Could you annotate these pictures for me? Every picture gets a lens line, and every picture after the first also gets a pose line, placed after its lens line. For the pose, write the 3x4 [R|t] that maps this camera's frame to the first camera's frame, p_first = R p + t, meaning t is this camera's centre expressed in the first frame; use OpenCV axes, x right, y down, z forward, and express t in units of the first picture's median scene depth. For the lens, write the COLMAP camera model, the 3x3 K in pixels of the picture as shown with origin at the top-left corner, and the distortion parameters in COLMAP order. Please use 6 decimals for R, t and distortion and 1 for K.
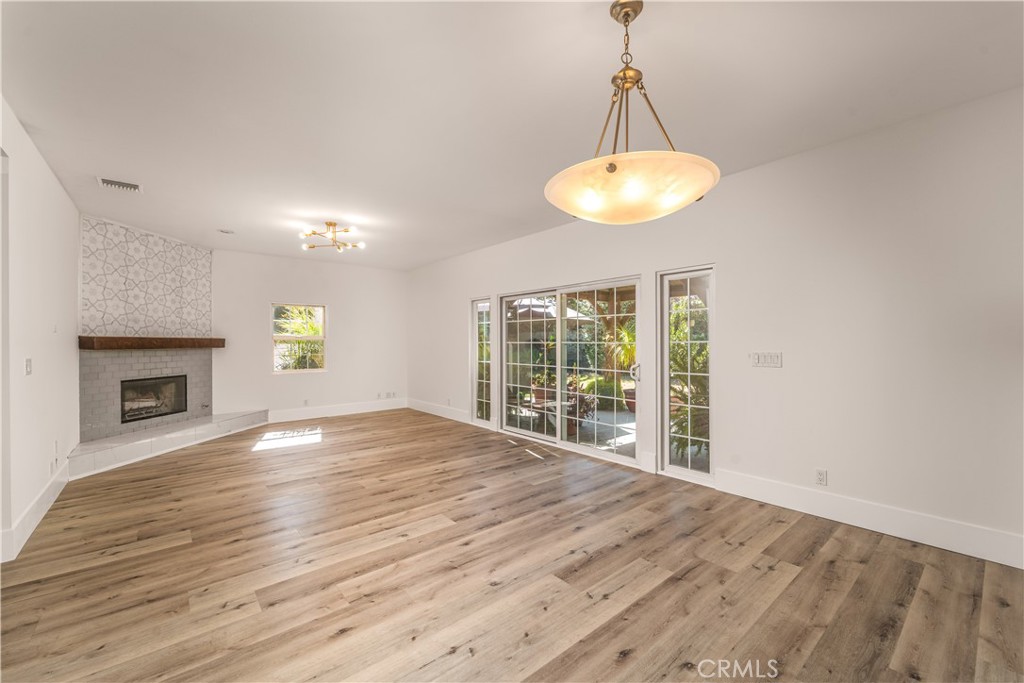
lens RADIAL K [[412.8, 0, 525.5], [0, 412.8, 344.5], [0, 0, 1]] dist [0.000713, -0.000202]
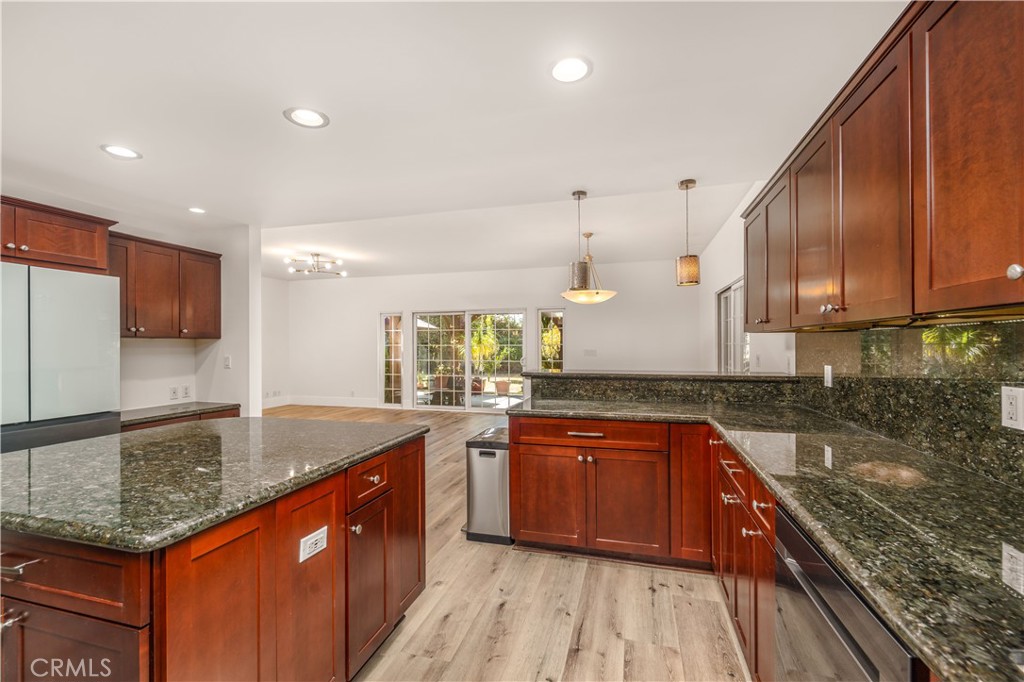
lens RADIAL K [[431.7, 0, 514.2], [0, 431.7, 345.2], [0, 0, 1]] dist [0.000143, -0.000165]
pose [[0.828494, 0.000572, 0.559998, -1.019554], [0.003450, 0.999975, -0.006126, 0.007391], [-0.559987, 0.007007, 0.828472, -0.684860]]
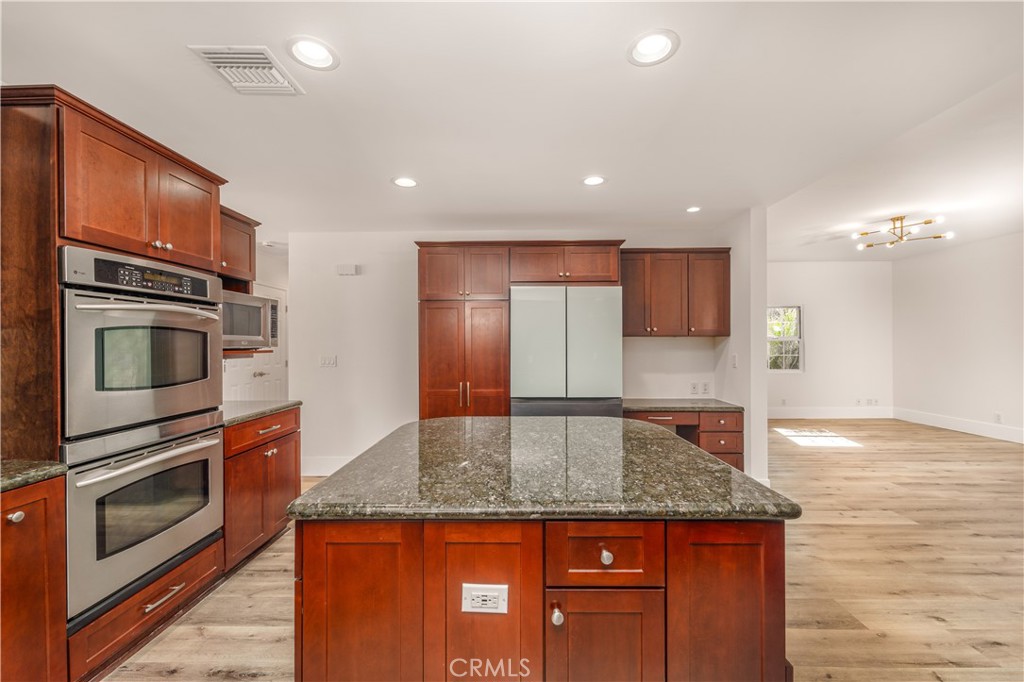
lens RADIAL K [[422.5, 0, 514.9], [0, 422.5, 344.7], [0, 0, 1]] dist [-0.000545, -0.000244]
pose [[0.754033, 0.002087, -0.656834, -0.709107], [-0.003856, 0.999992, -0.001249, 0.005109], [0.656826, 0.003474, 0.754034, -0.446036]]
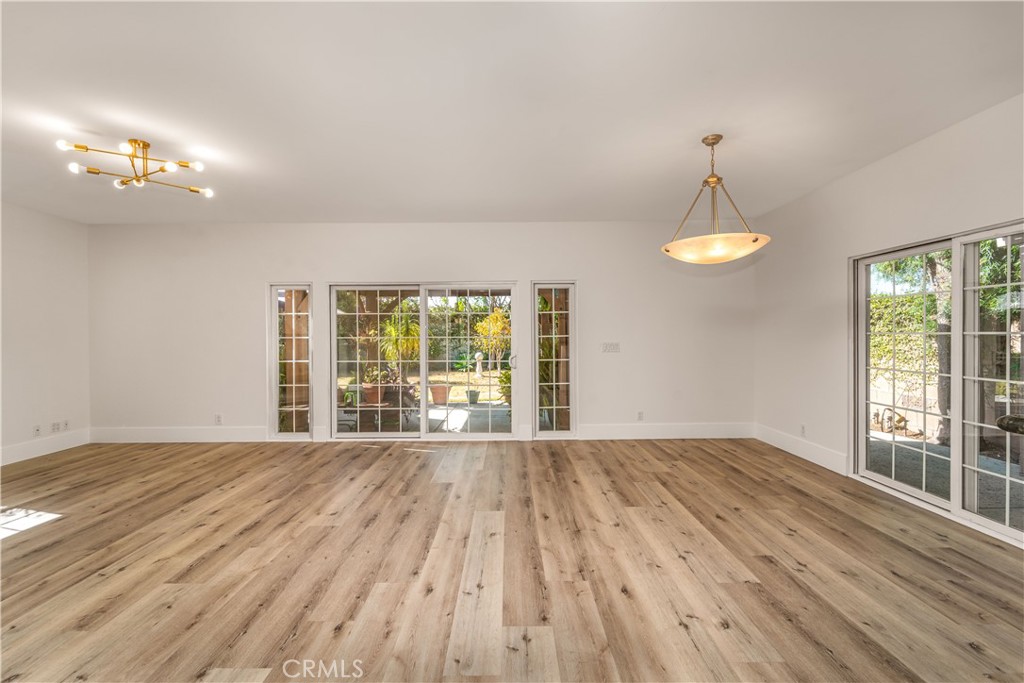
lens RADIAL K [[417.7, 0, 499.8], [0, 417.7, 335.3], [0, 0, 1]] dist [0.000087, -0.000372]
pose [[0.652868, 0.000741, 0.757471, -0.843376], [0.008769, 0.999925, -0.008537, 0.002068], [-0.757421, 0.012216, 0.652813, 0.279134]]
